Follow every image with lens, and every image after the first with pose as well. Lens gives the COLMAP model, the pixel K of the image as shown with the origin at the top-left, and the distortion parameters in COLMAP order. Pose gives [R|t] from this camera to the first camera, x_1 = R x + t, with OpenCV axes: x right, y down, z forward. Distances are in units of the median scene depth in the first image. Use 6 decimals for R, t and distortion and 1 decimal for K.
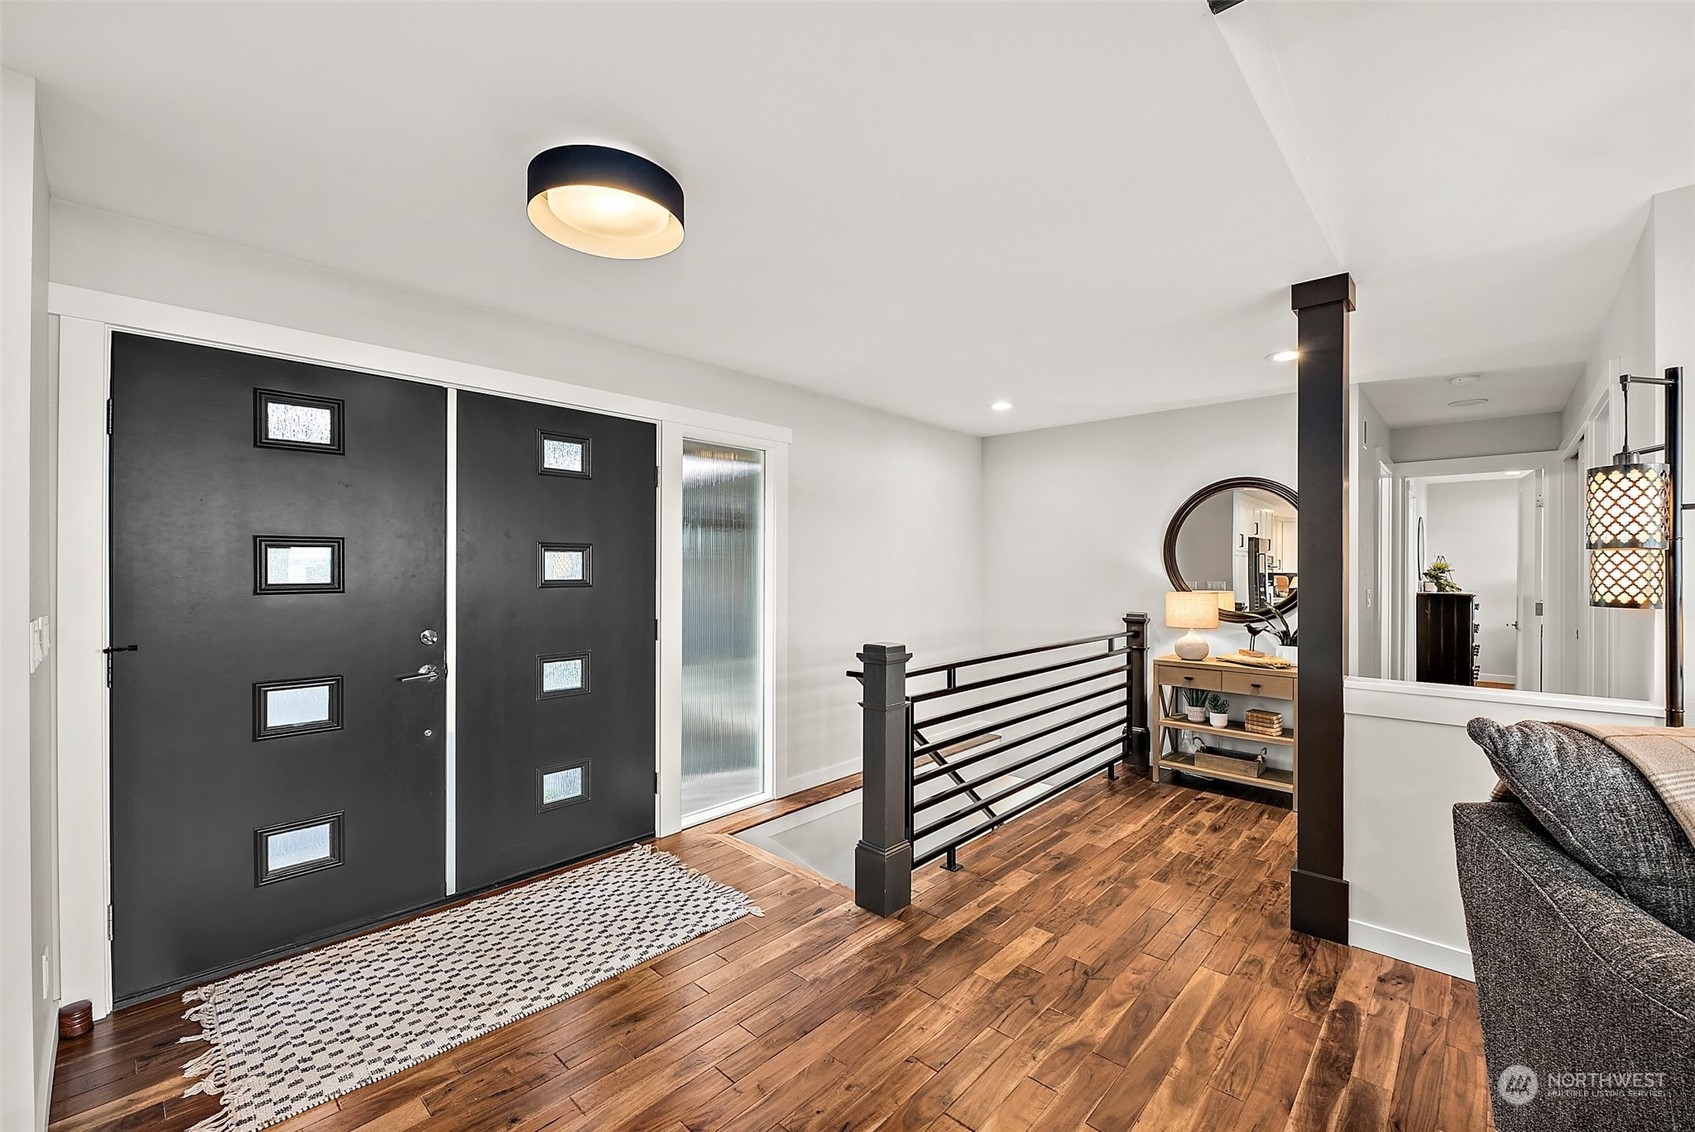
lens RADIAL K [[691.7, 0, 856.5], [0, 691.7, 565.1], [0, 0, 1]] dist [-0.003261, -0.003532]
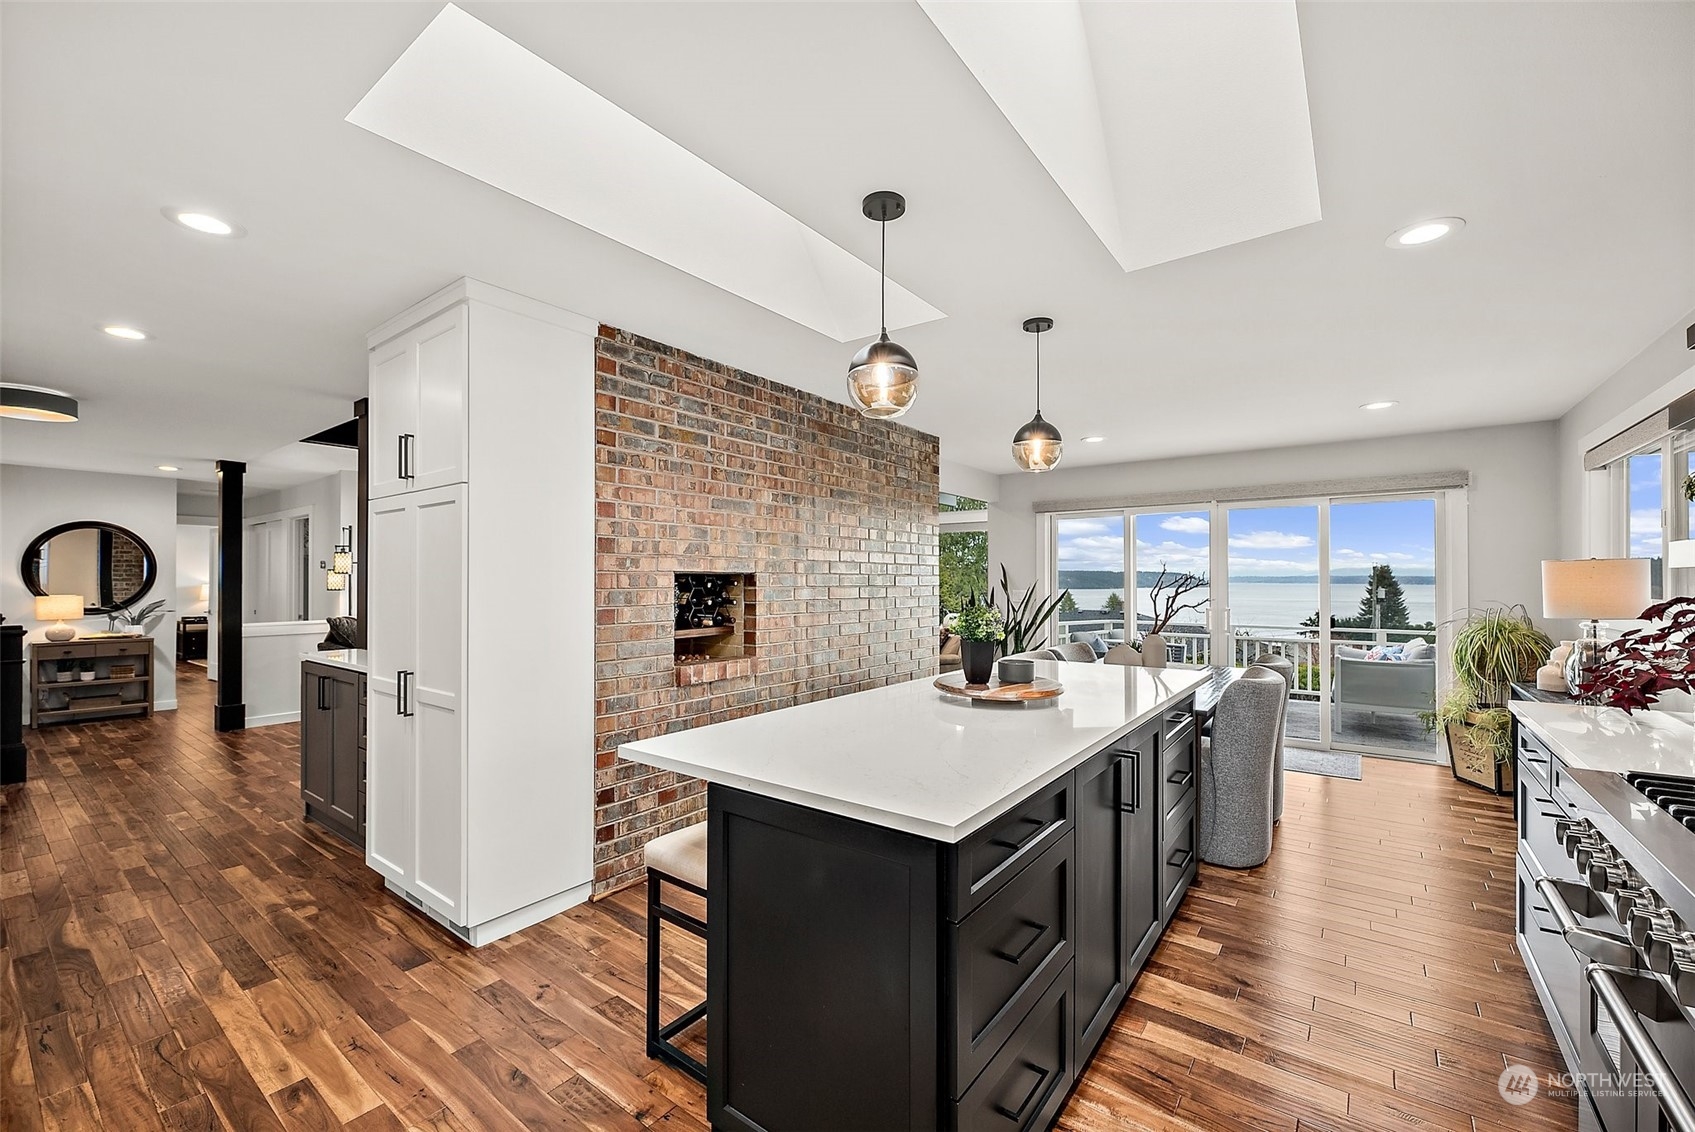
lens RADIAL K [[691.7, 0, 853.9], [0, 691.7, 577.3], [0, 0, 1]] dist [-0.003261, -0.003532]
pose [[-0.101134, 0.003136, 0.994868, -1.774723], [-0.001896, 0.999993, -0.003344, 0.002849], [-0.994871, -0.002224, -0.101128, -0.848172]]
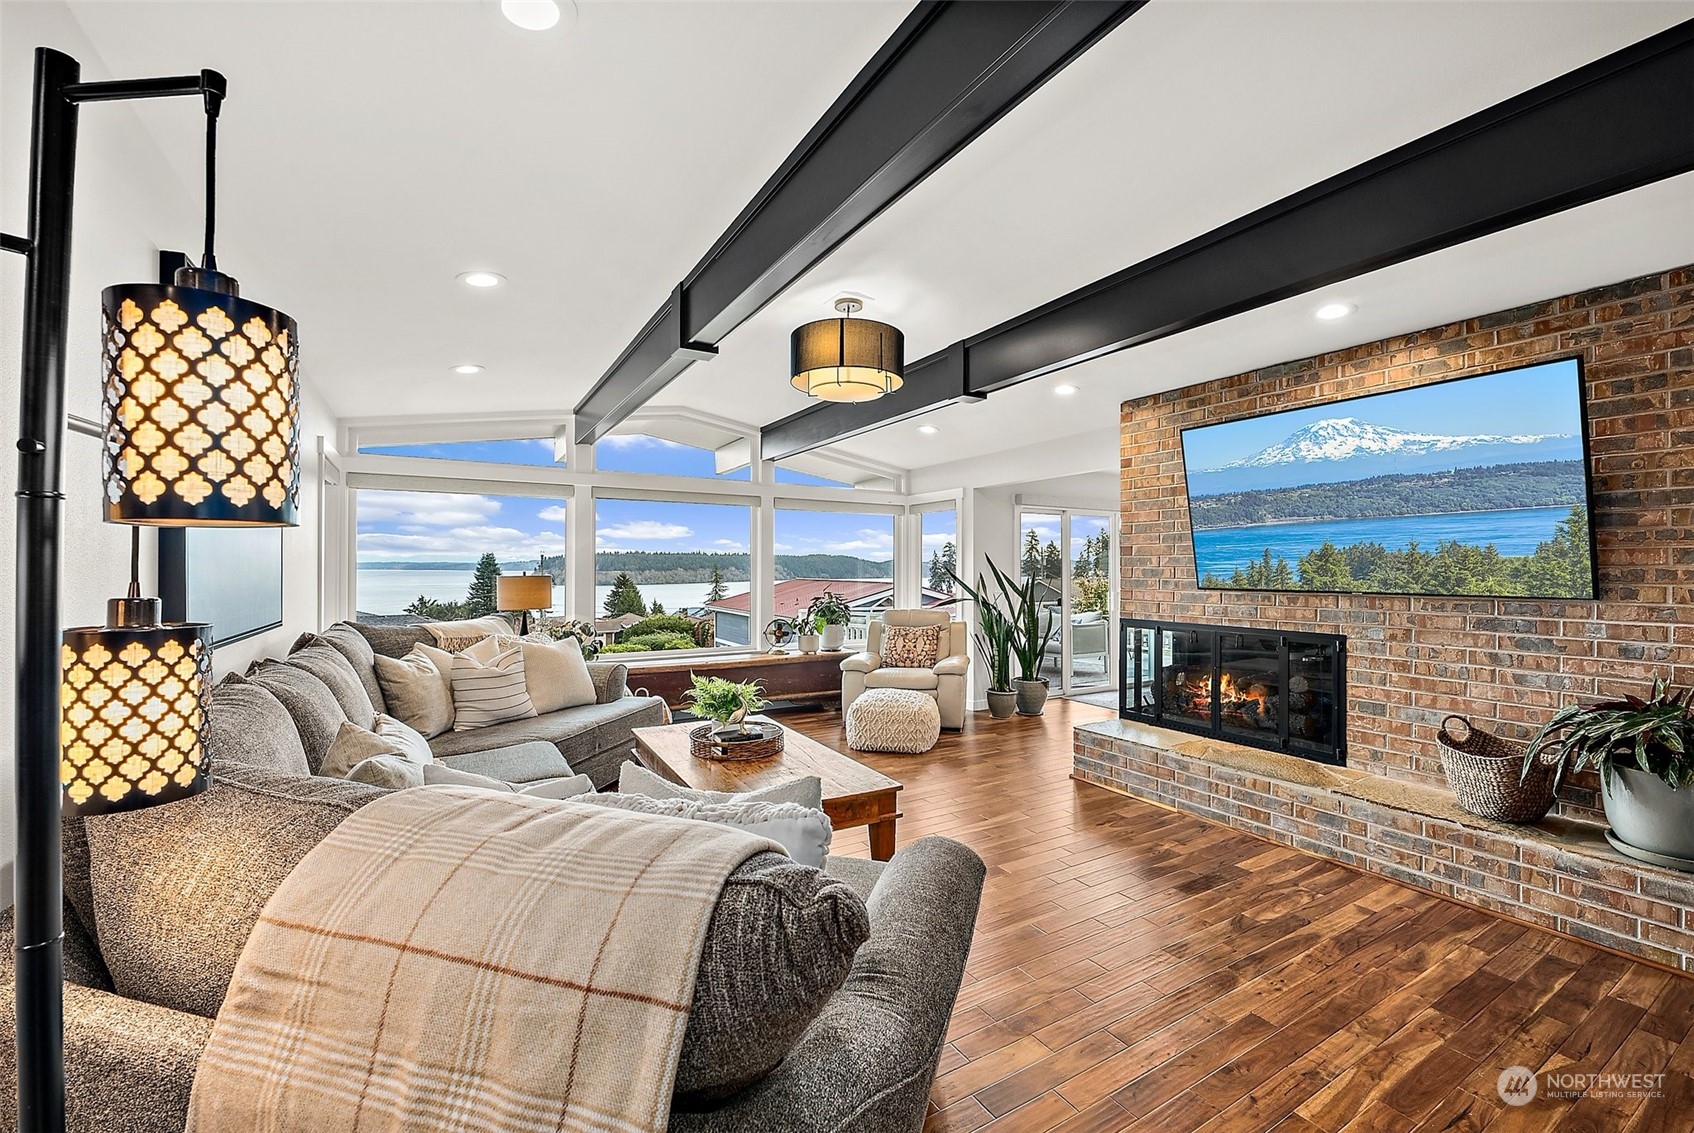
lens RADIAL K [[691.2, 0, 840.9], [0, 691.2, 571.0], [0, 0, 1]] dist [-0.003261, -0.003532]
pose [[-0.956592, -0.003681, 0.291406, 0.422370], [-0.002758, 0.999990, 0.003578, 0.000349], [-0.291416, 0.002619, -0.956593, 0.777020]]
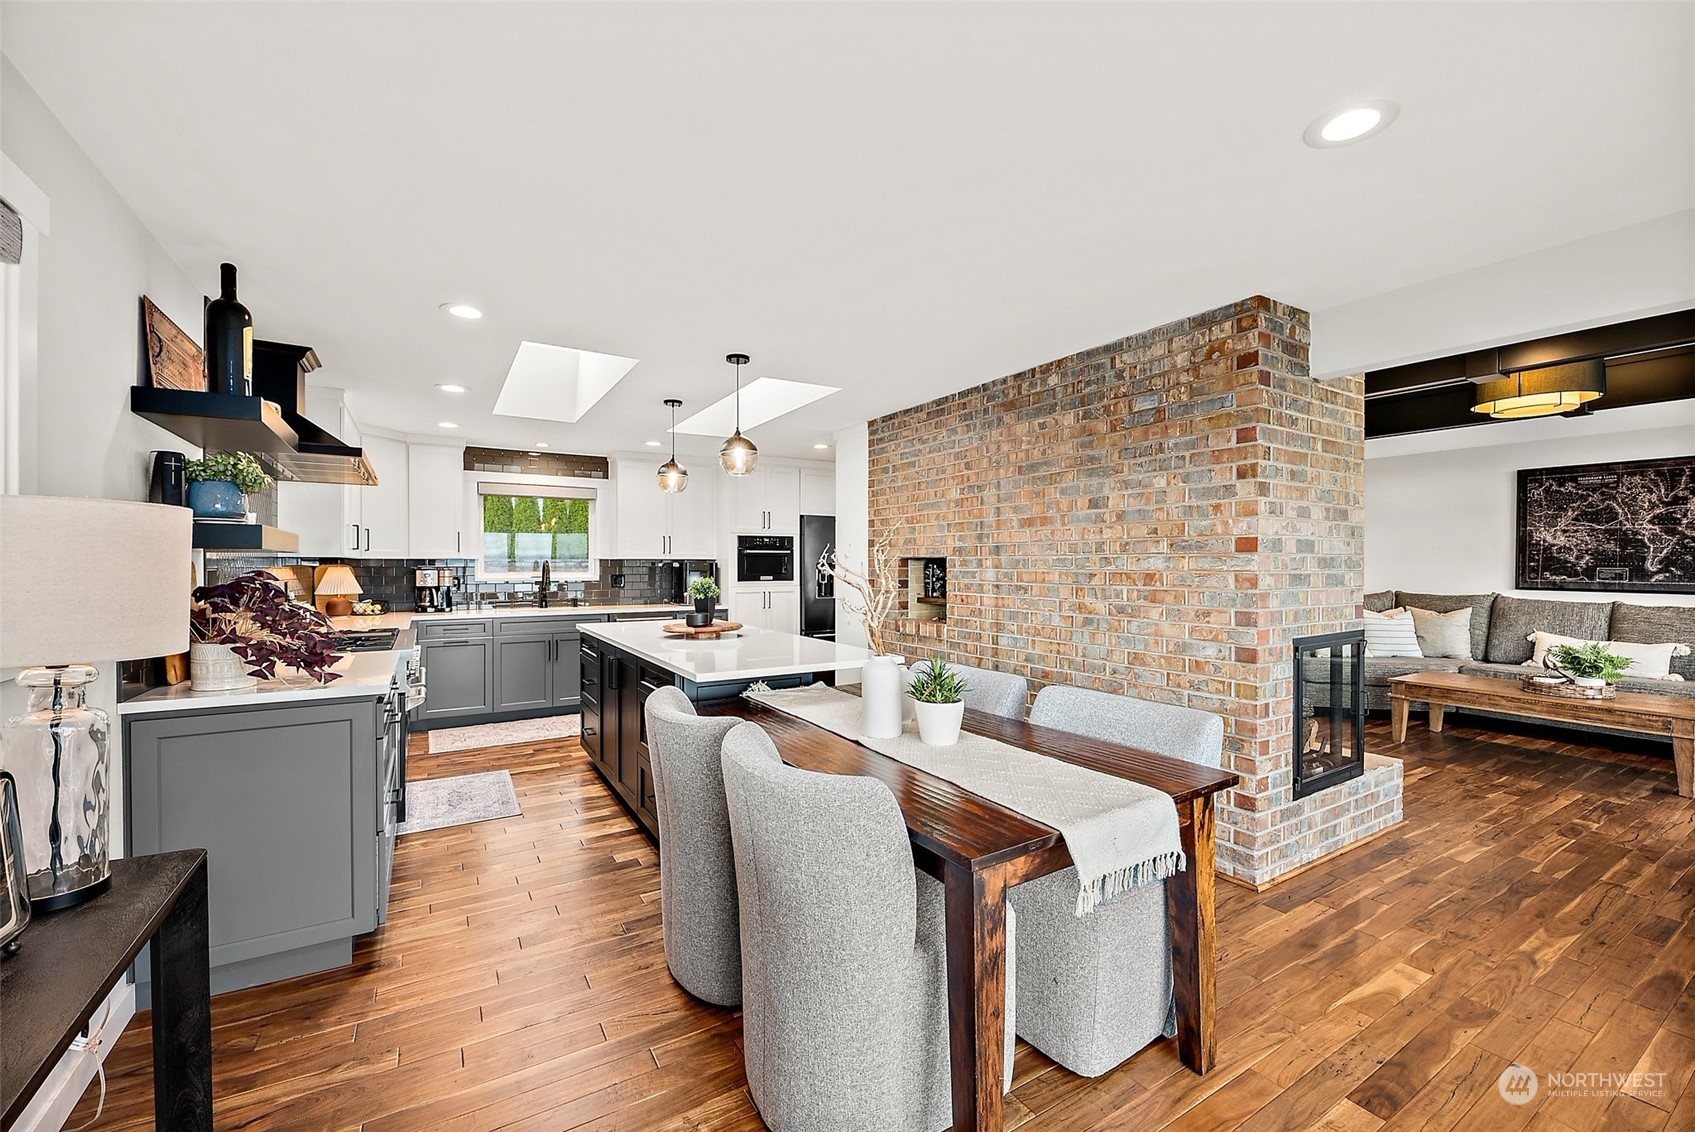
lens RADIAL K [[691.7, 0, 847.4], [0, 691.7, 568.6], [0, 0, 1]] dist [-0.003261, -0.003532]
pose [[0.960189, 0.000737, -0.279349, -0.240317], [0.000553, 0.999990, 0.004540, 0.010224], [0.279350, -0.004514, 0.960179, -2.390926]]
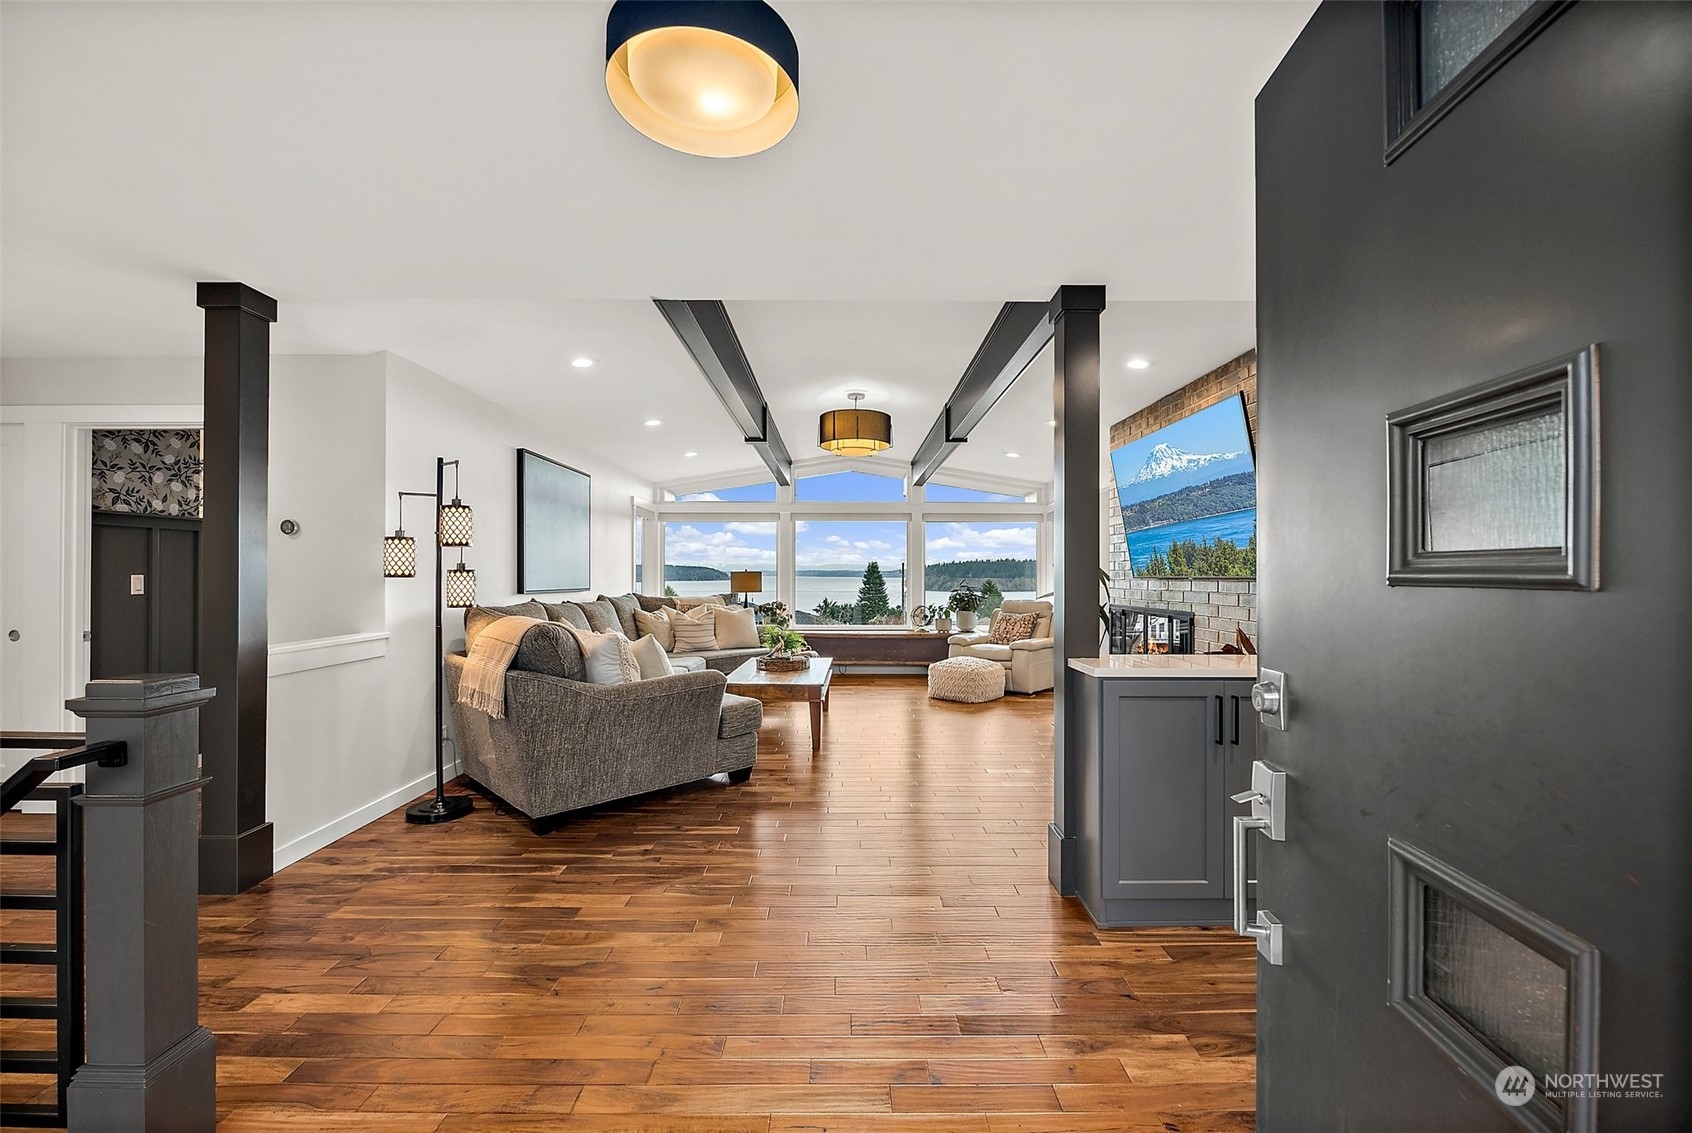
lens RADIAL K [[690.4, 0, 840.9], [0, 690.4, 574.6], [0, 0, 1]] dist [-0.003261, -0.003532]
pose [[-0.677177, -0.003004, 0.735814, -0.700545], [-0.004540, 0.999990, -0.000096, 0.034105], [-0.735806, -0.003406, -0.677183, 0.954224]]
